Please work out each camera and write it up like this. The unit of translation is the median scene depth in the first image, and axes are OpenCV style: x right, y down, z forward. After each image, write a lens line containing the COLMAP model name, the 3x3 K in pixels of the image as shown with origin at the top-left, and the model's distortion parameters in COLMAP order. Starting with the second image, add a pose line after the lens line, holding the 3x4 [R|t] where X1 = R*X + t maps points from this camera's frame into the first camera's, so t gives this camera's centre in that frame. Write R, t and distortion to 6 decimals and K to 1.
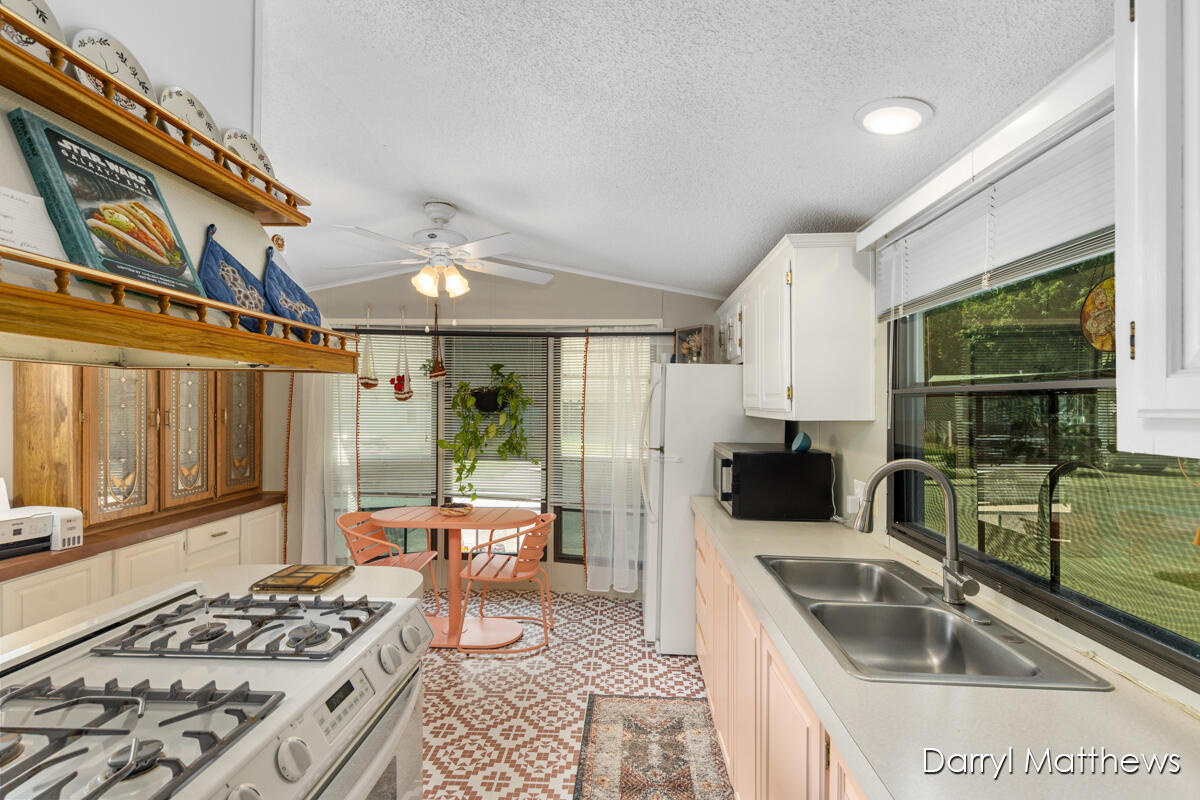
lens RADIAL K [[533.2, 0, 600.0], [0, 533.2, 400.0], [0, 0, 1]] dist [0.001394, 0.000092]
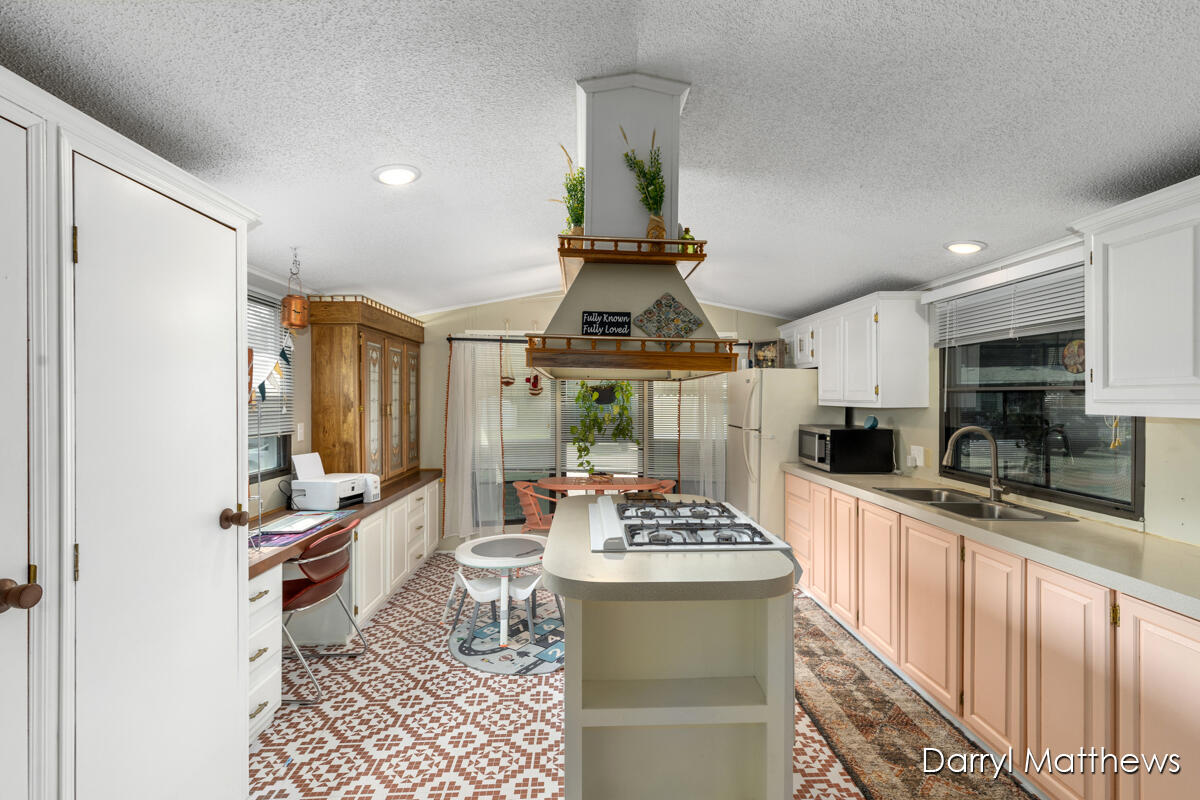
lens RADIAL K [[543.8, 0, 603.9], [0, 543.8, 398.3], [0, 0, 1]] dist [0.013435, -0.000235]
pose [[0.995598, -0.003530, 0.093661, -0.424385], [0.002675, 0.999954, 0.009255, -0.004750], [-0.093689, -0.008964, 0.995561, -0.380261]]
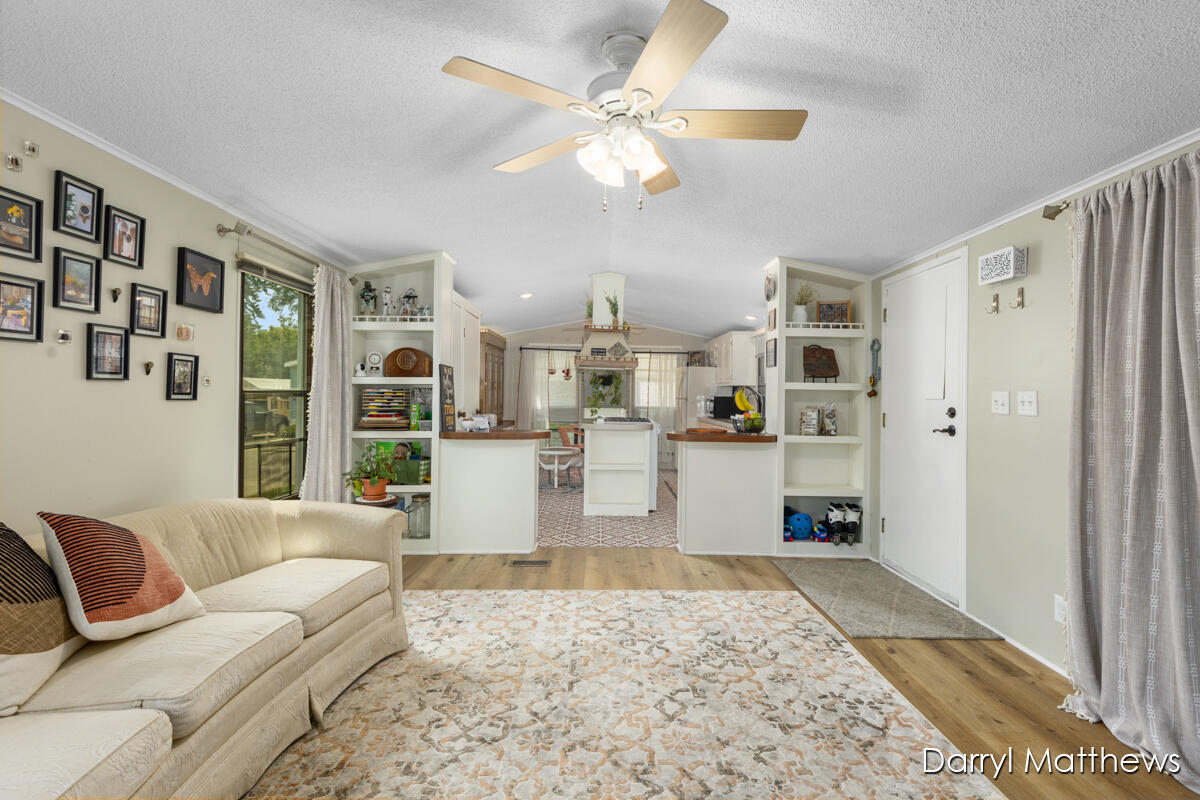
lens RADIAL K [[532.6, 0, 600.4], [0, 532.6, 387.0], [0, 0, 1]] dist [-0.000167, -0.000758]
pose [[0.998321, 0.010136, 0.057034, -0.463297], [-0.010209, 0.999947, 0.000987, 0.034366], [-0.057021, -0.001568, 0.998372, -1.615211]]
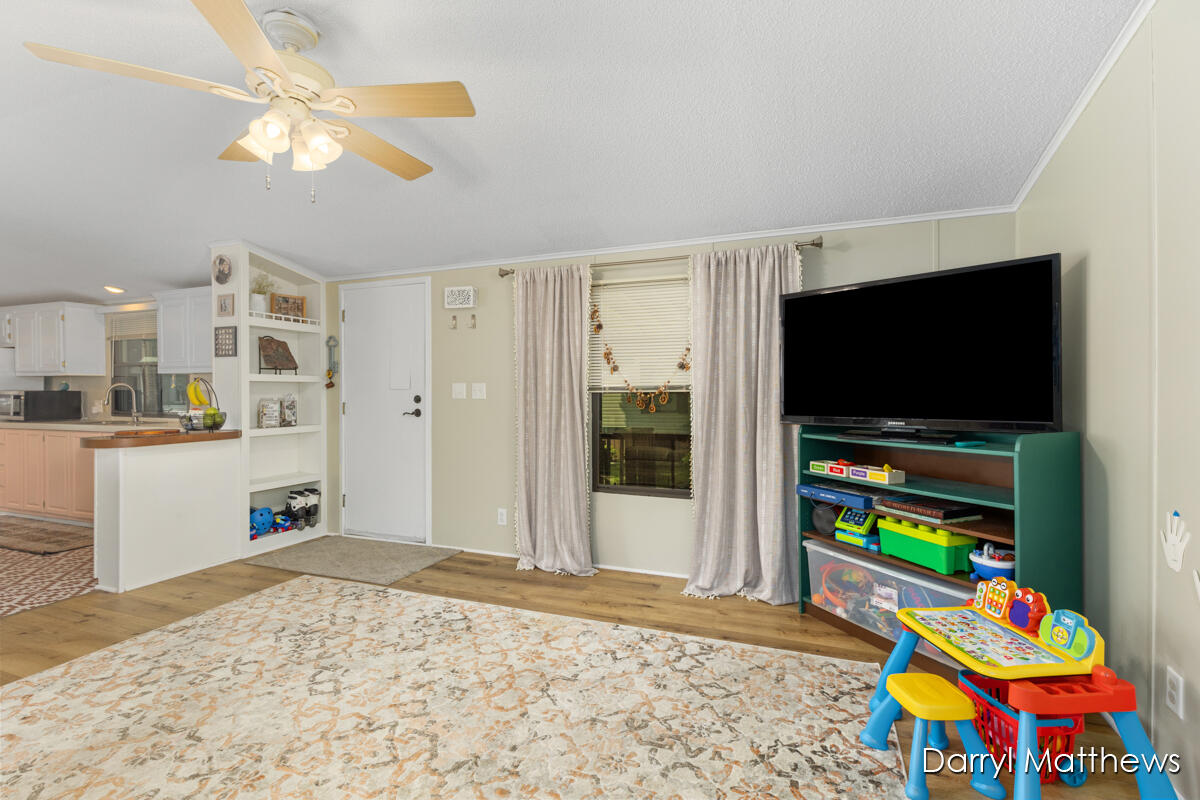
lens RADIAL K [[546.0, 0, 602.9], [0, 546.0, 385.2], [0, 0, 1]] dist [0.001934, 0.000183]
pose [[0.320650, 0.004593, 0.947187, -0.870139], [-0.013082, 0.999914, -0.000420, 0.036171], [-0.947107, -0.012257, 0.320683, -1.528129]]
